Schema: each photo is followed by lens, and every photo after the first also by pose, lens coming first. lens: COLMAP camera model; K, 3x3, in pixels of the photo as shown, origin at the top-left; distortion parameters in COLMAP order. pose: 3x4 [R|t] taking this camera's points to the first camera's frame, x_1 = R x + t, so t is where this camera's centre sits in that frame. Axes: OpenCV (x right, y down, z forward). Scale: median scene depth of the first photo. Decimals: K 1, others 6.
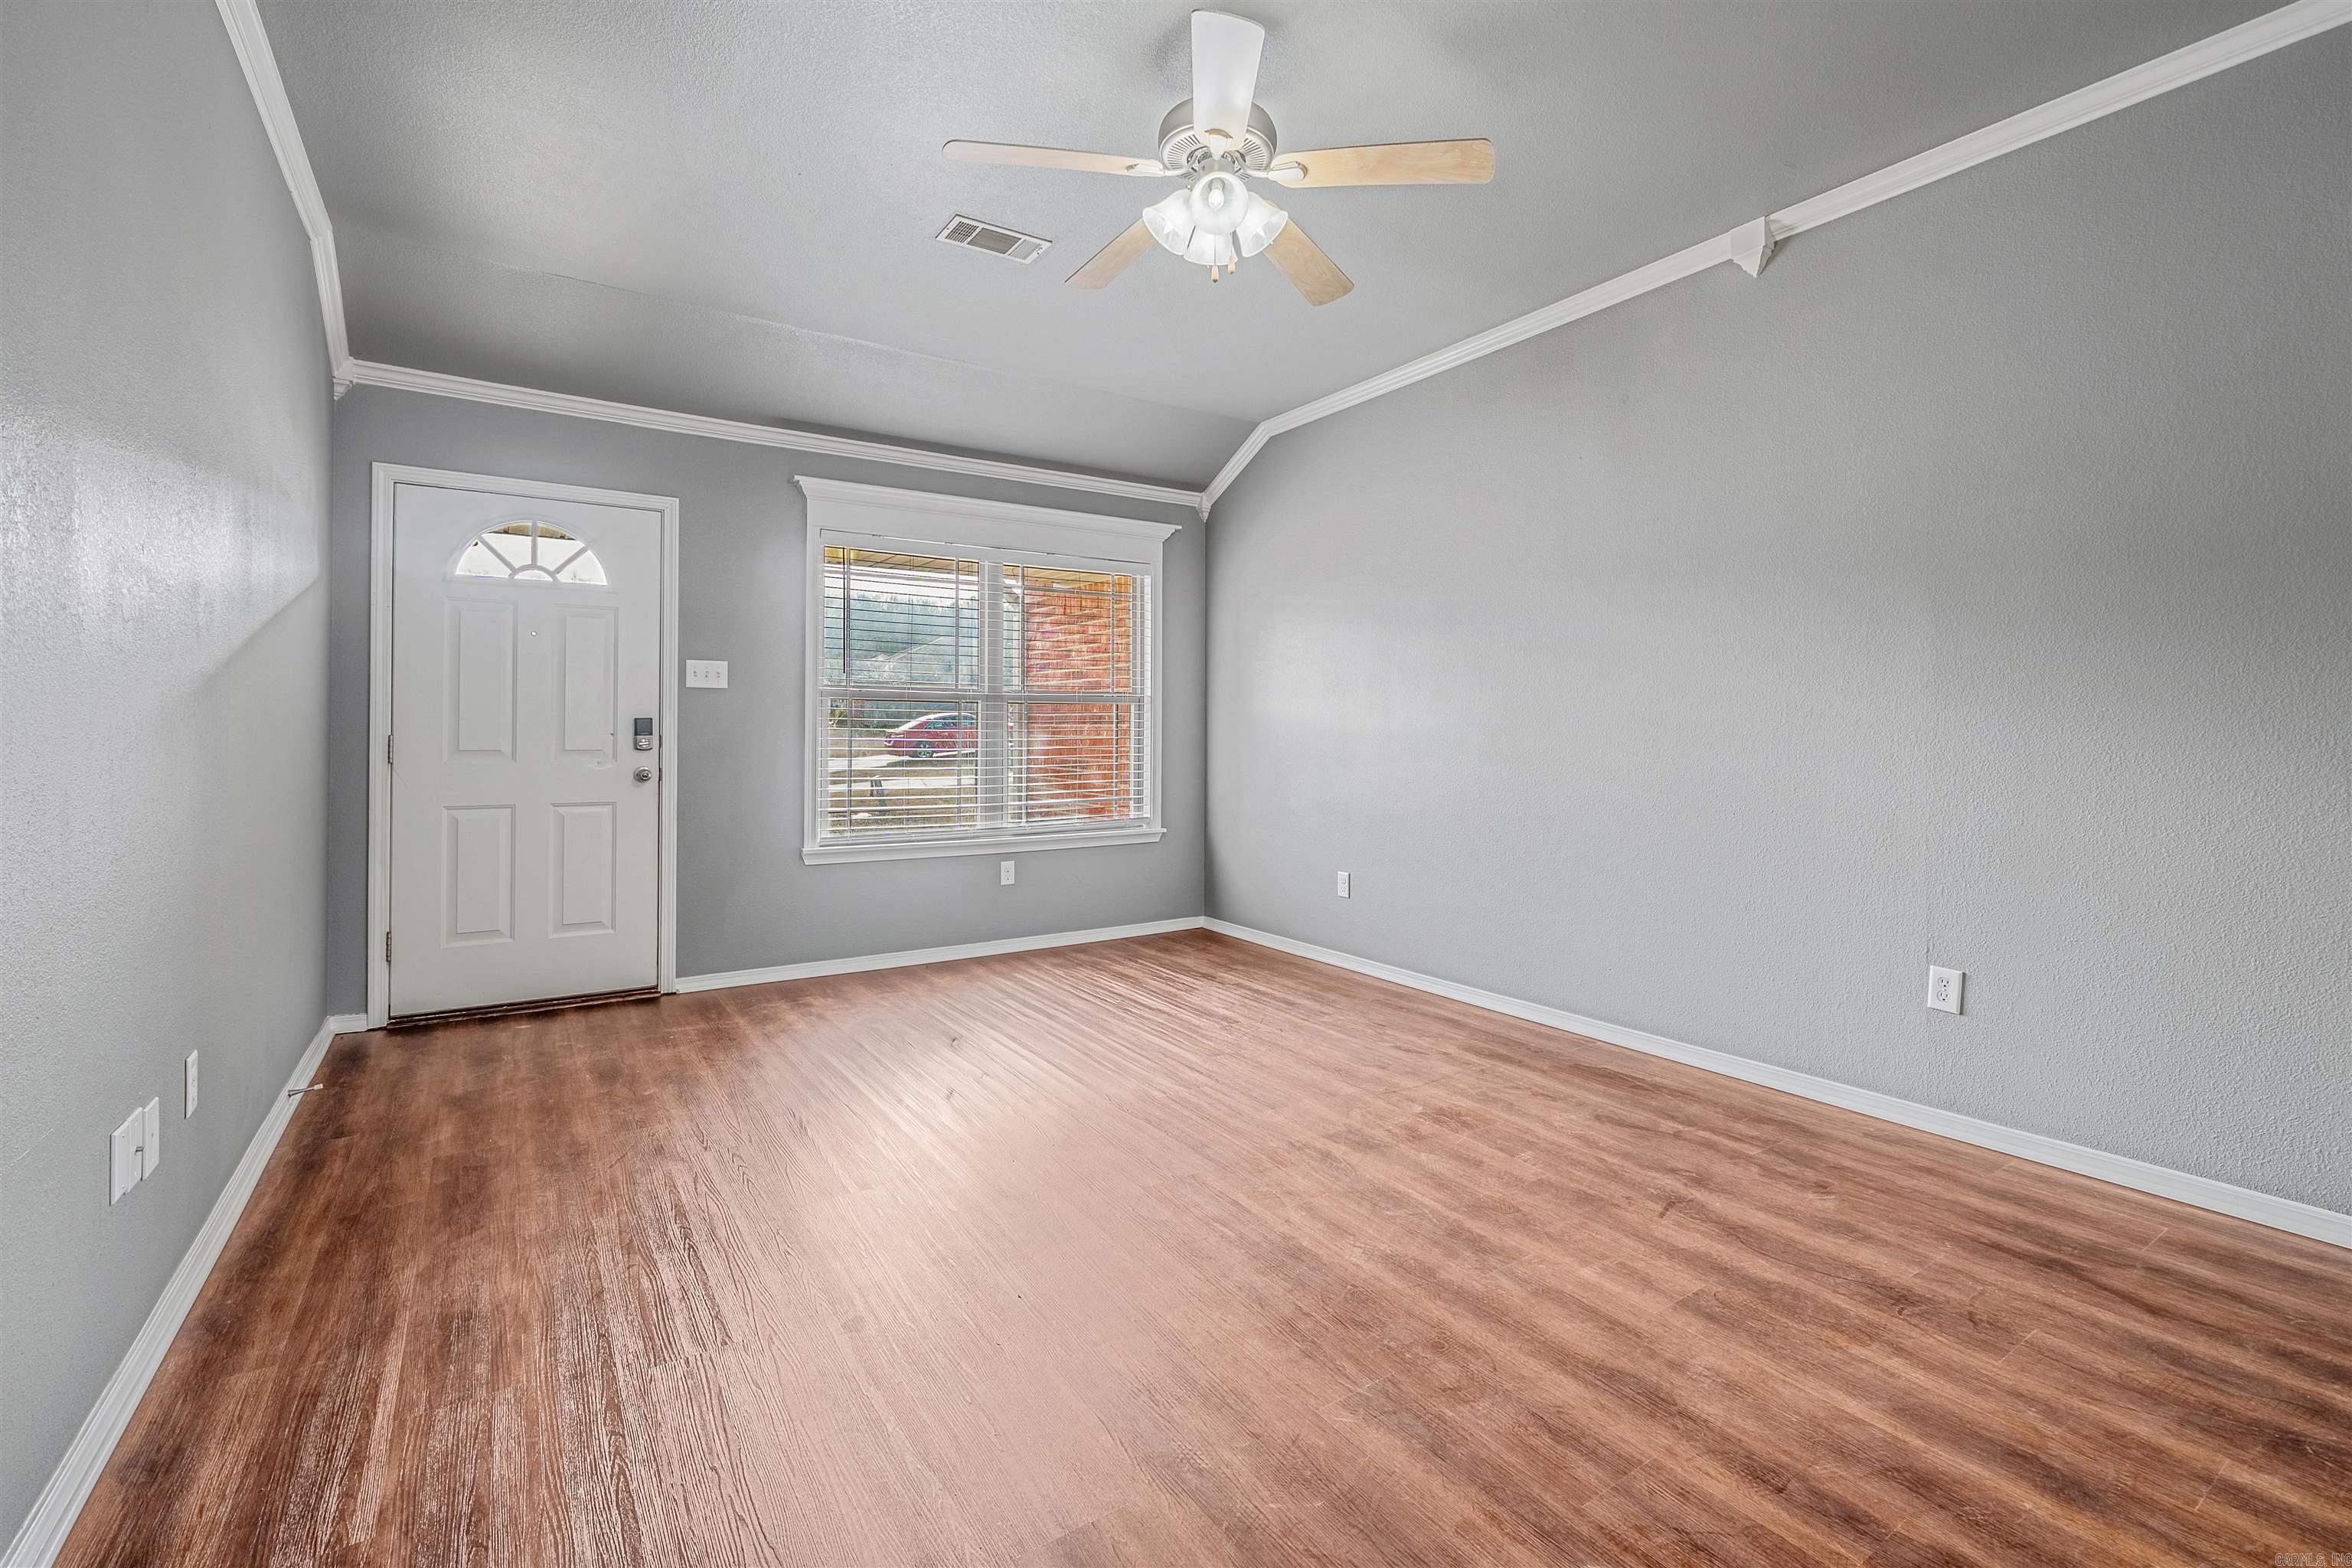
lens RADIAL K [[1021.4, 0, 1170.6], [0, 1021.4, 730.0], [0, 0, 1]] dist [-0.008324, -0.000276]
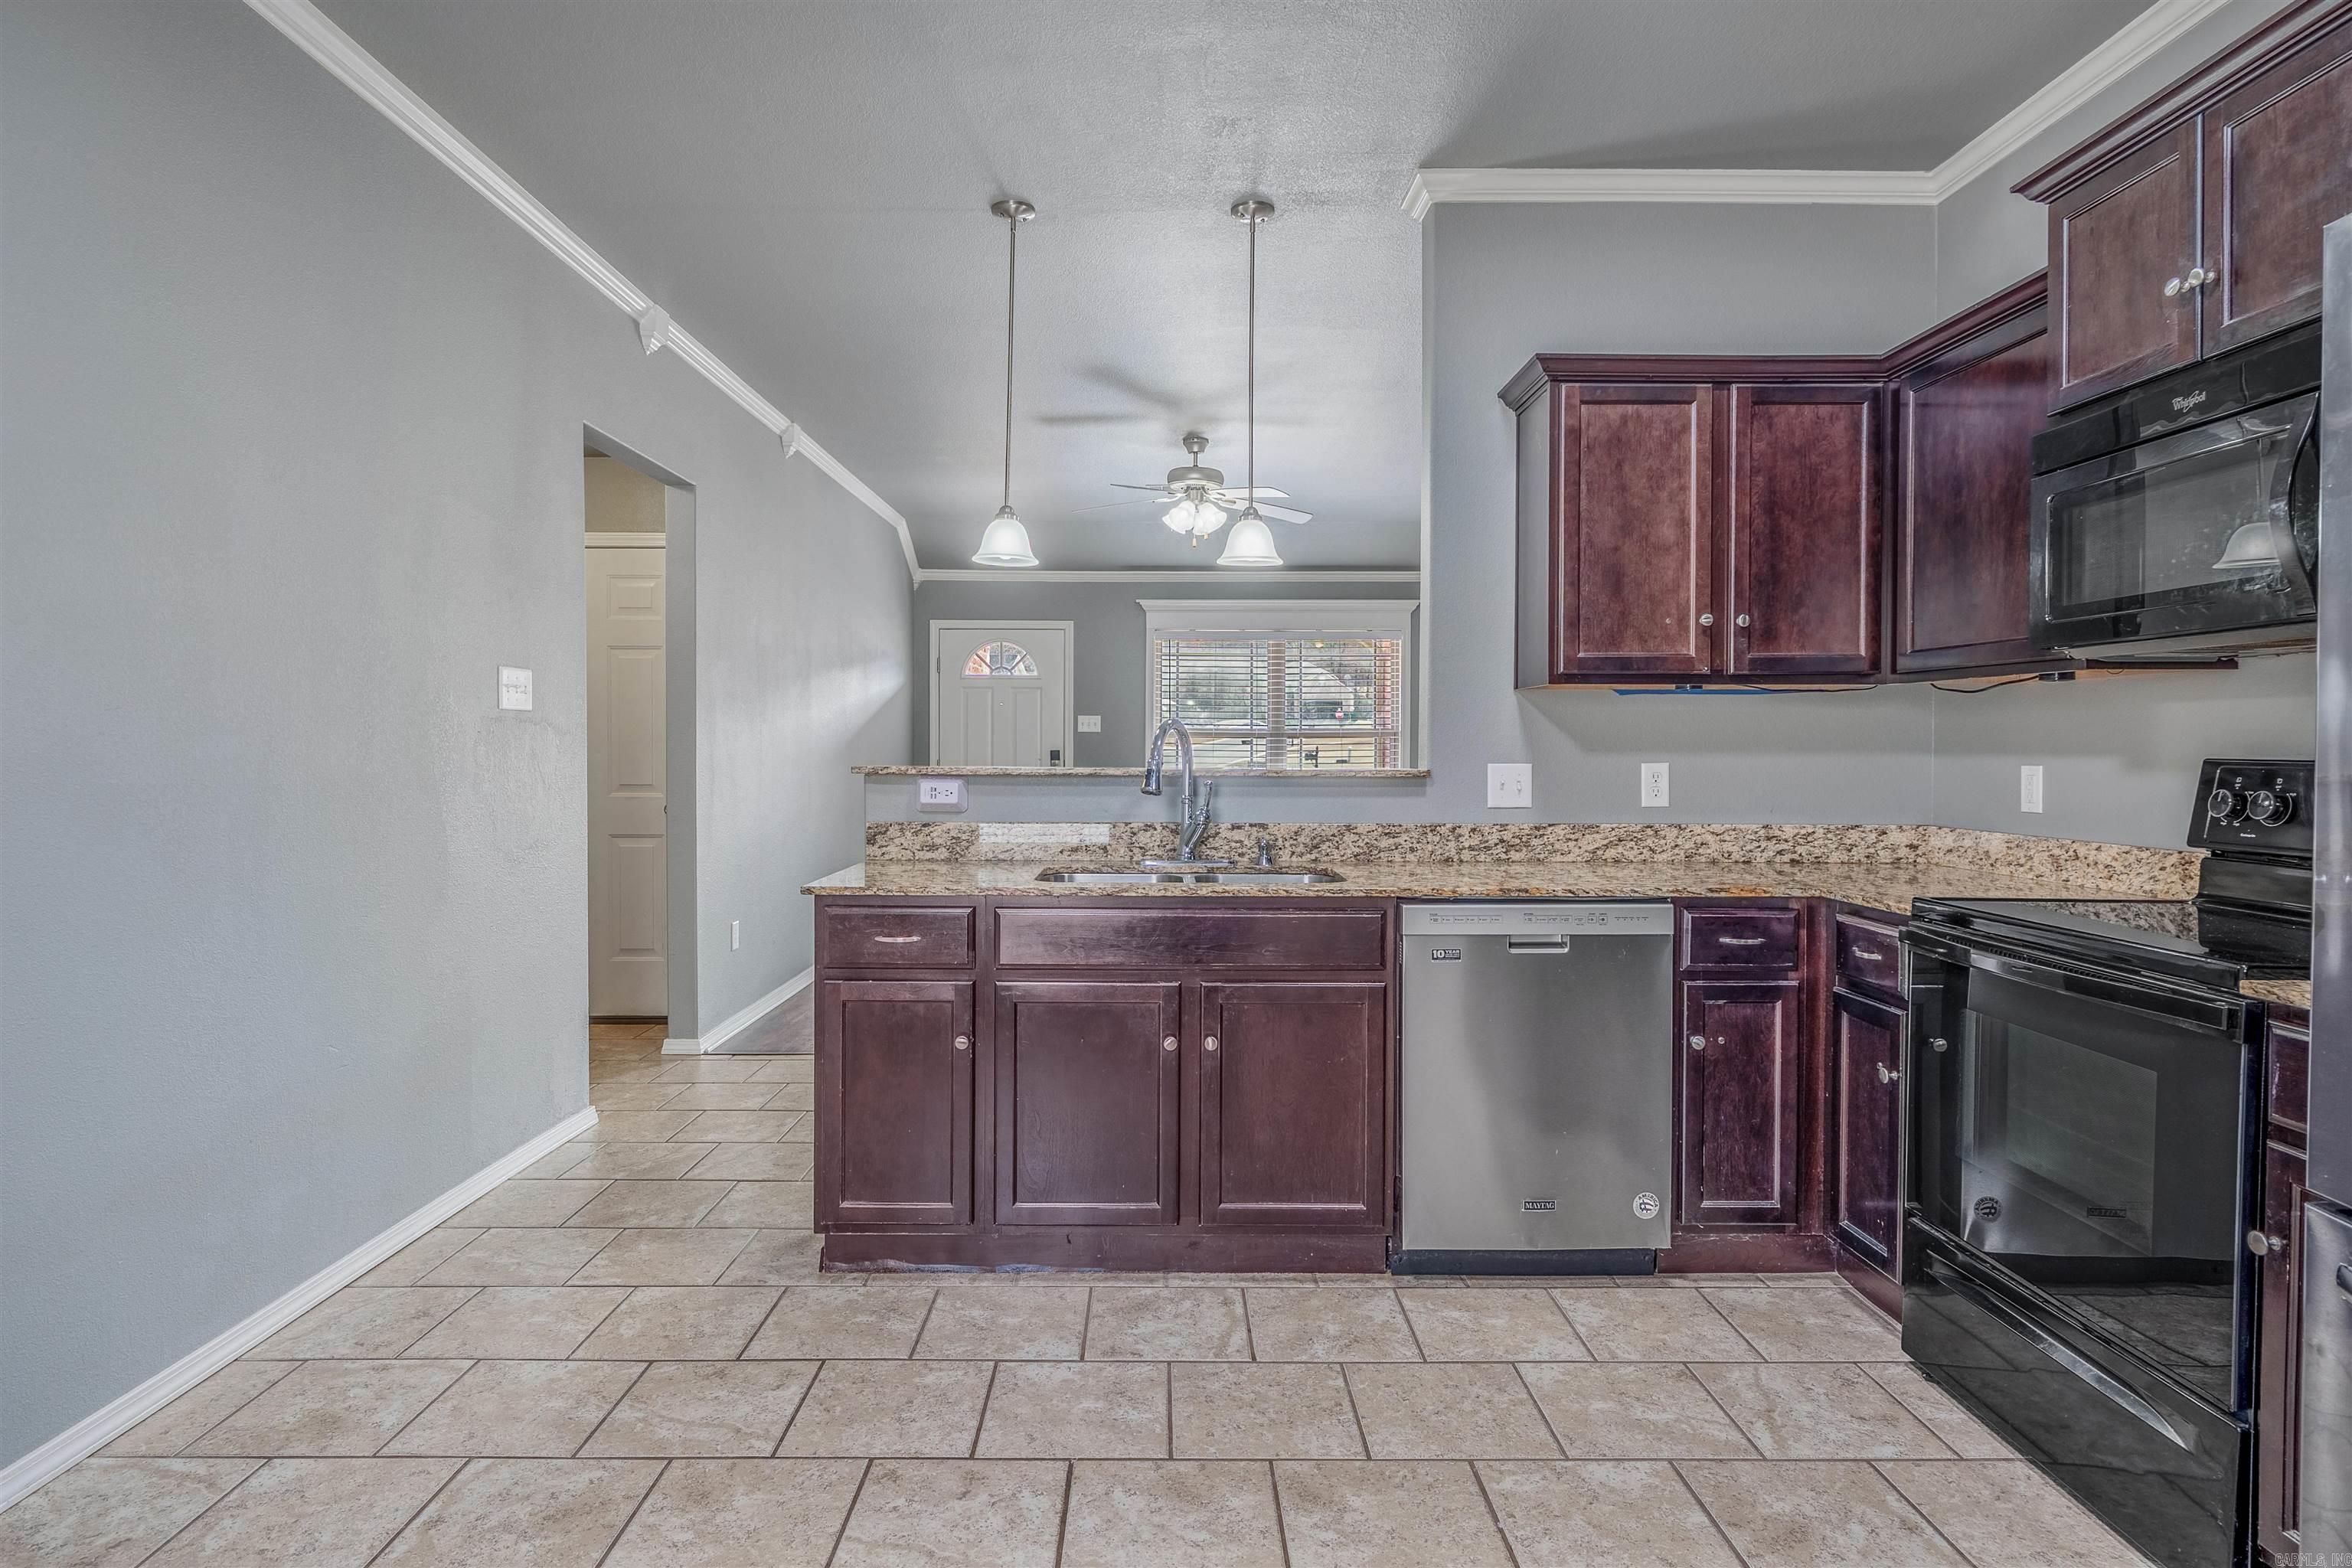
lens RADIAL K [[1250.7, 0, 1170.7], [0, 1250.7, 764.4], [0, 0, 1]] dist [-0.003032, 0.000282]
pose [[0.839366, 0.008210, -0.543504, 0.940435], [0.000871, 0.999864, 0.016449, -0.025752], [0.543566, -0.014280, 0.839245, -0.794783]]
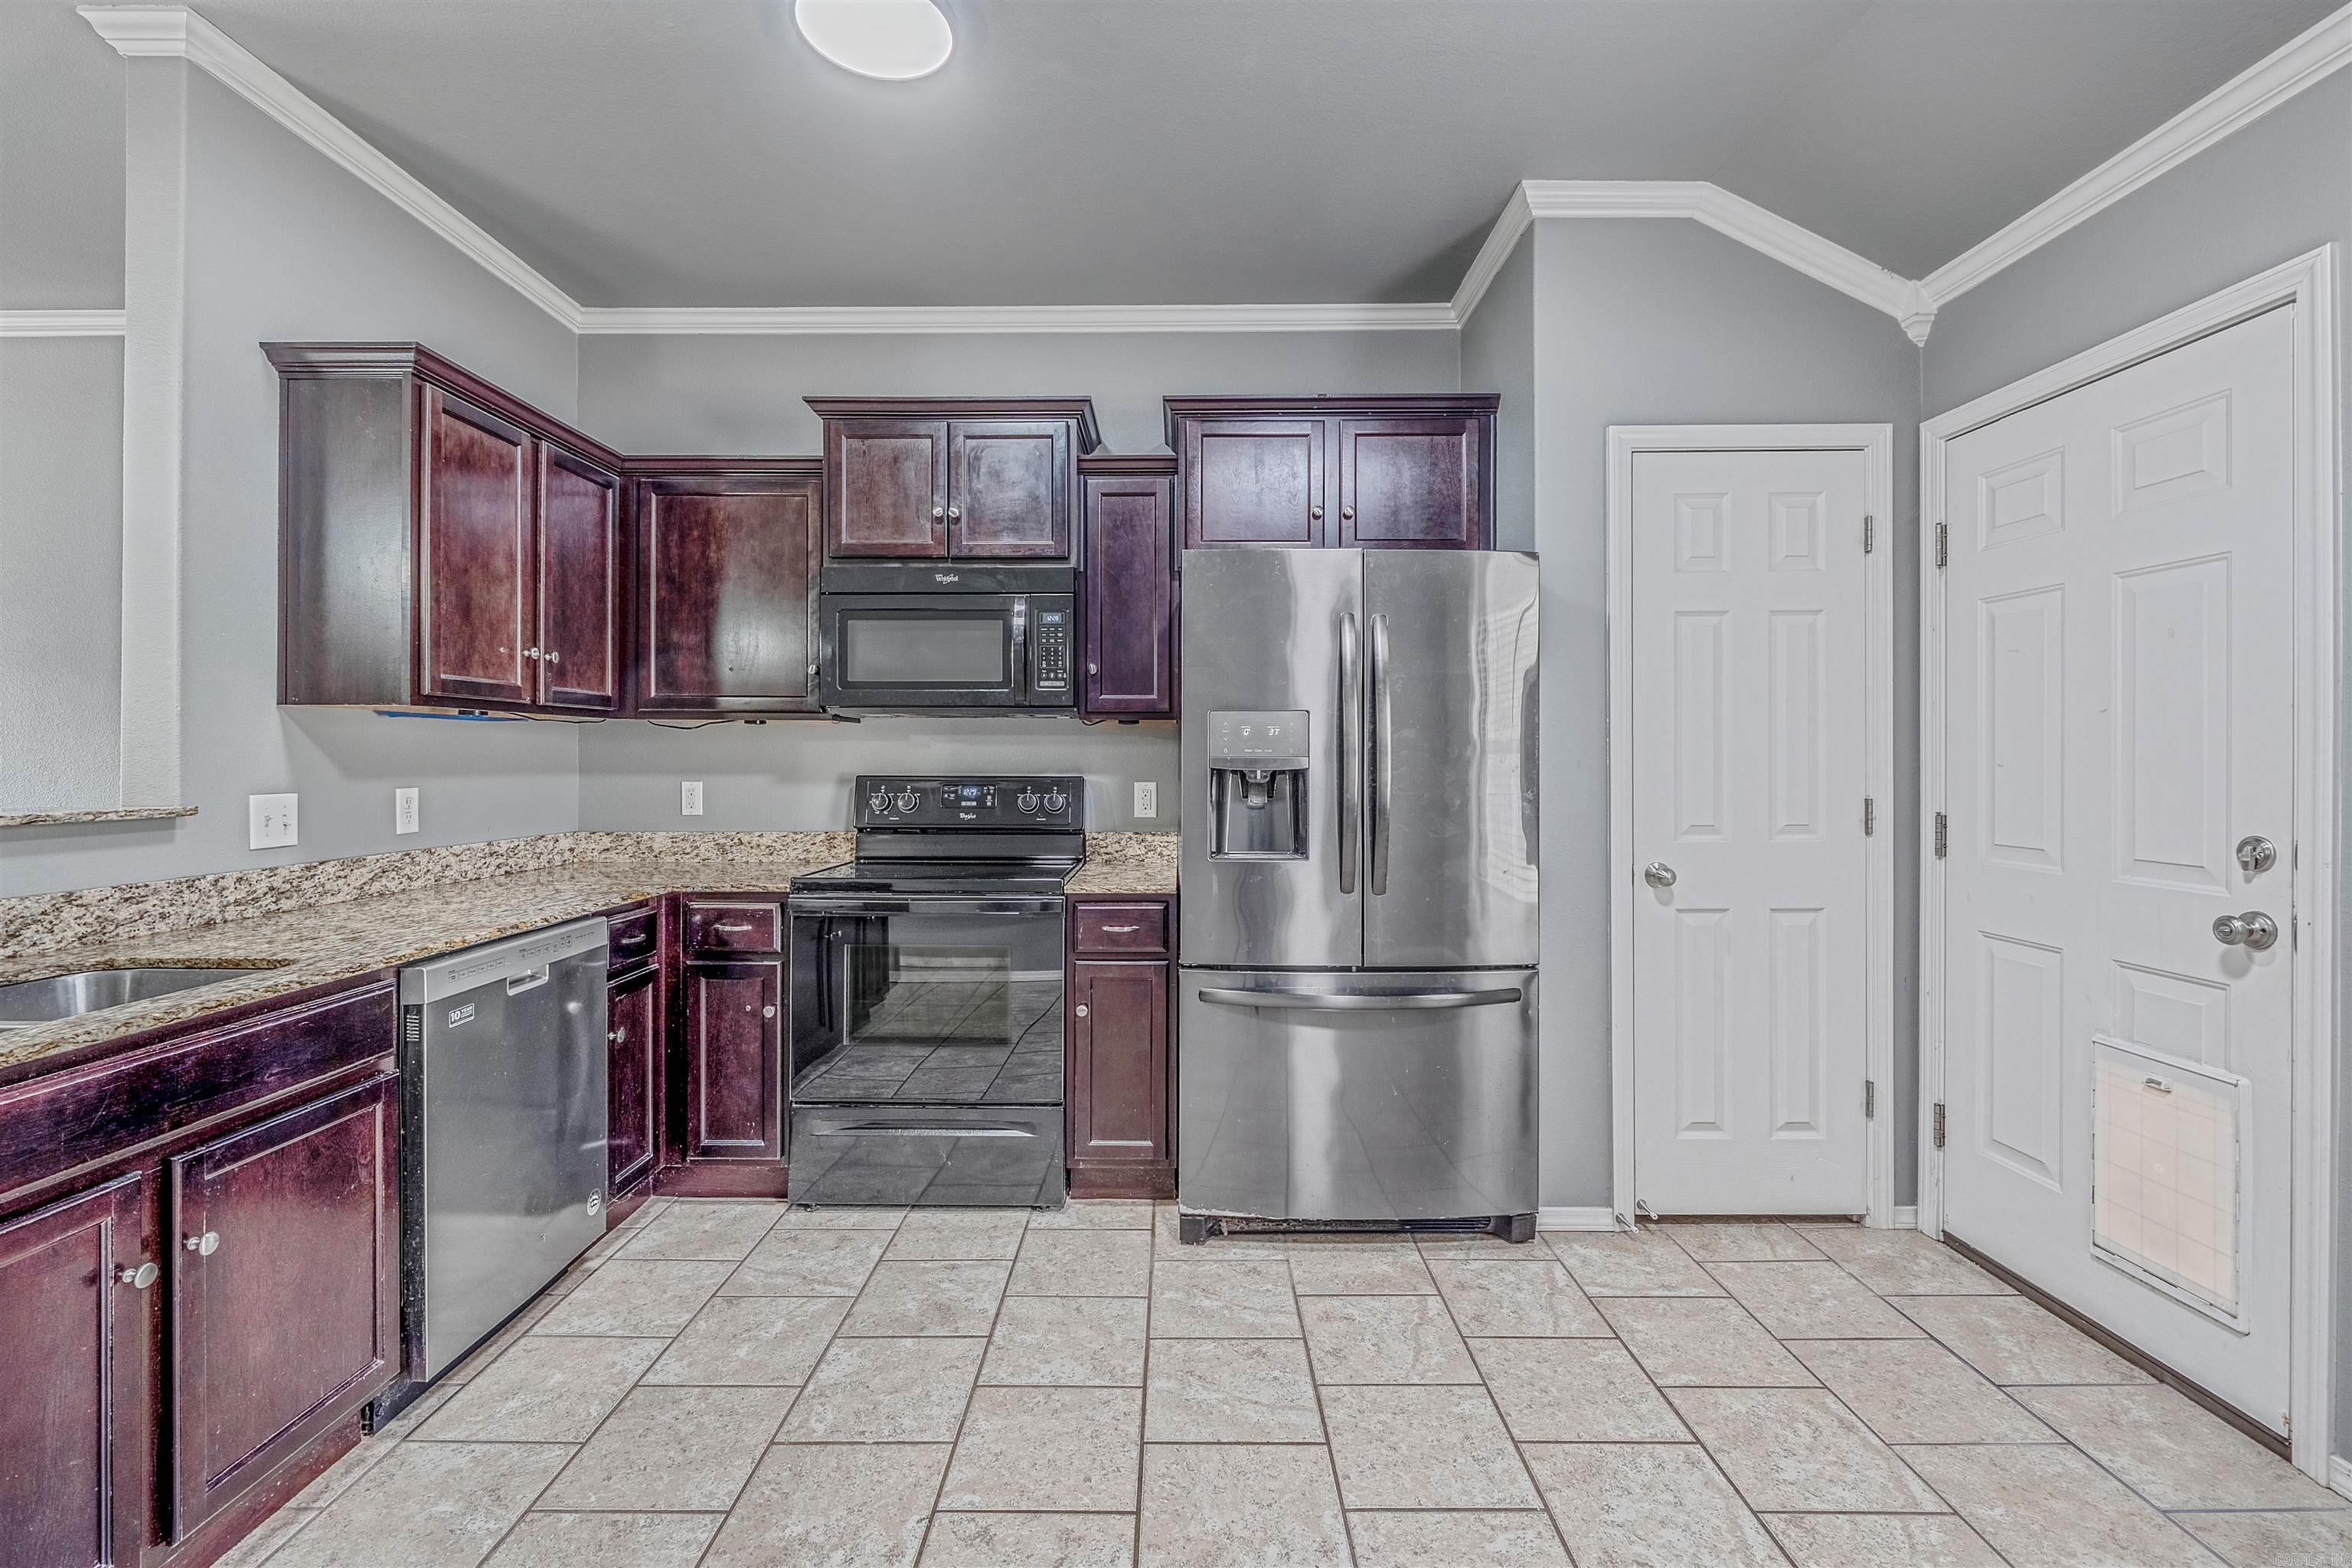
lens RADIAL K [[1010.5, 0, 1172.3], [0, 1010.5, 760.5], [0, 0, 1]] dist [-0.006377, -0.001225]
pose [[0.554023, -0.001905, 0.832499, 0.438930], [-0.003284, 0.999985, 0.004473, -0.036104], [-0.832495, -0.005212, 0.554008, -0.679650]]
